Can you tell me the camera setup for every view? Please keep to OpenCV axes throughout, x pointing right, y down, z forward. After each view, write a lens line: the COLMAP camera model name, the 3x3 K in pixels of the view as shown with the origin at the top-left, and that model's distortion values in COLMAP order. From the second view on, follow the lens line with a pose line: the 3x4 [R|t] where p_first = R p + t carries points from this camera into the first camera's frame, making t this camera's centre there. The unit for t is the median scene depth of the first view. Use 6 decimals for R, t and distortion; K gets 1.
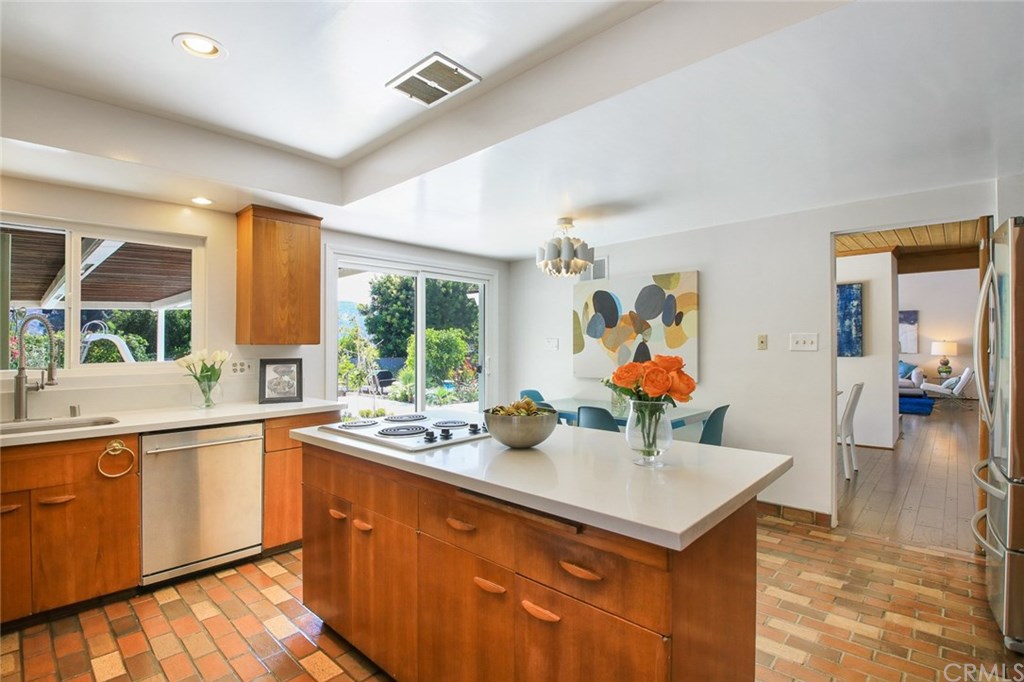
lens RADIAL K [[491.6, 0, 506.2], [0, 491.6, 343.8], [0, 0, 1]] dist [-0.015903, -0.006840]
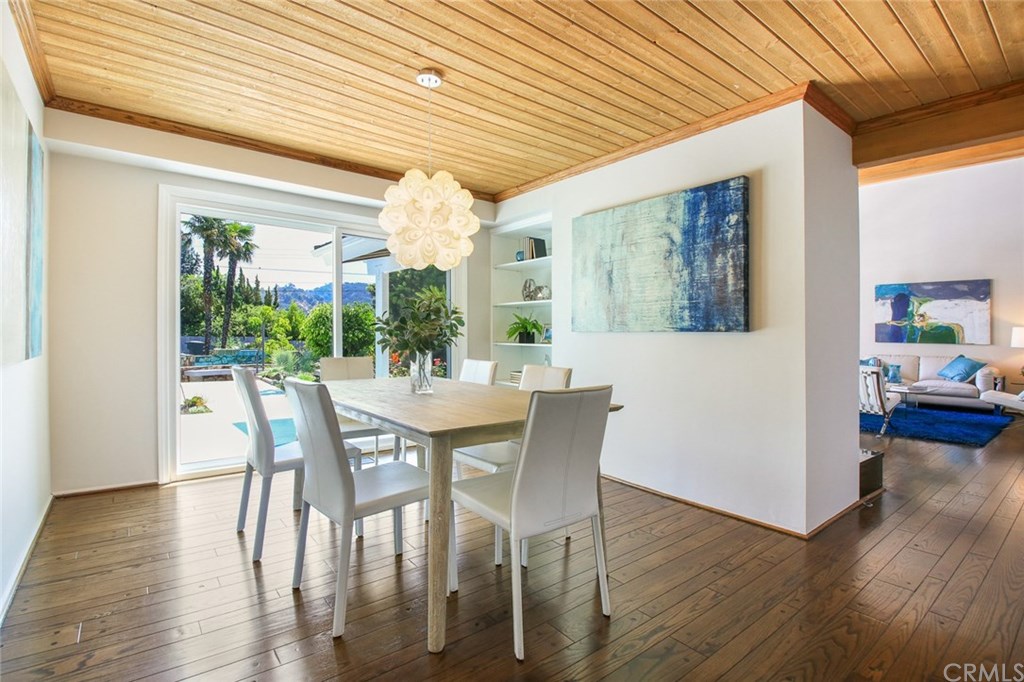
lens RADIAL K [[491.6, 0, 498.4], [0, 491.6, 327.7], [0, 0, 1]] dist [-0.015903, -0.006840]
pose [[0.988049, 0.019693, -0.152874, 0.698027], [-0.021261, 0.999737, -0.008630, 0.038575], [0.152664, 0.011777, 0.988208, 0.609743]]
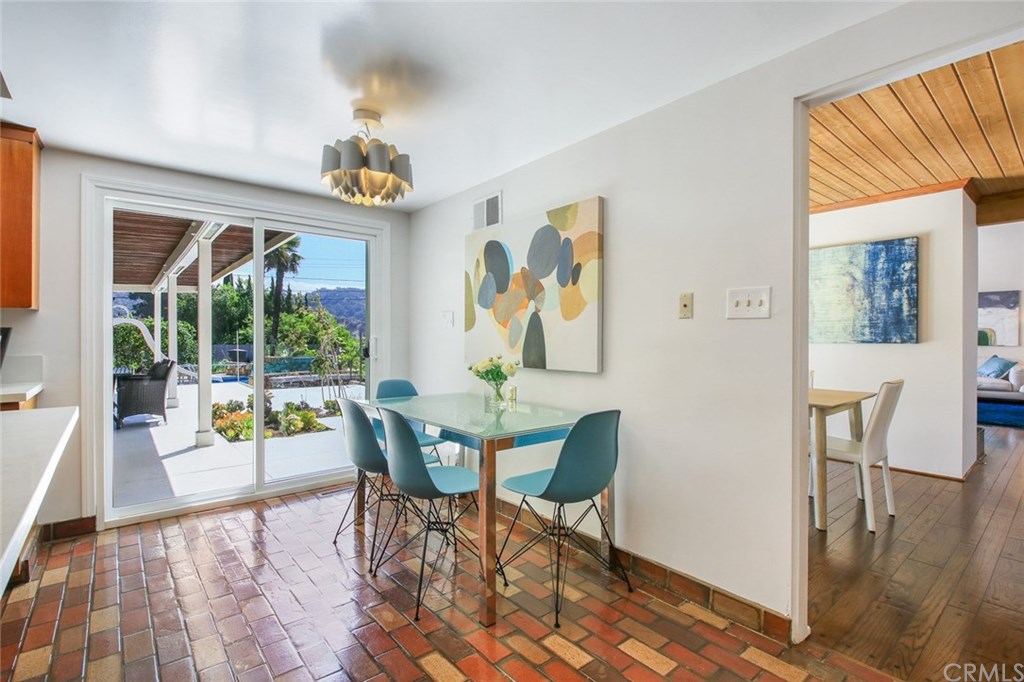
lens RADIAL K [[491.6, 0, 512.2], [0, 491.6, 338.5], [0, 0, 1]] dist [-0.015903, -0.006840]
pose [[0.992143, 0.010958, -0.124628, 0.304599], [-0.010415, 0.999933, 0.005008, 0.027071], [0.124675, -0.003671, 0.992191, 0.304738]]
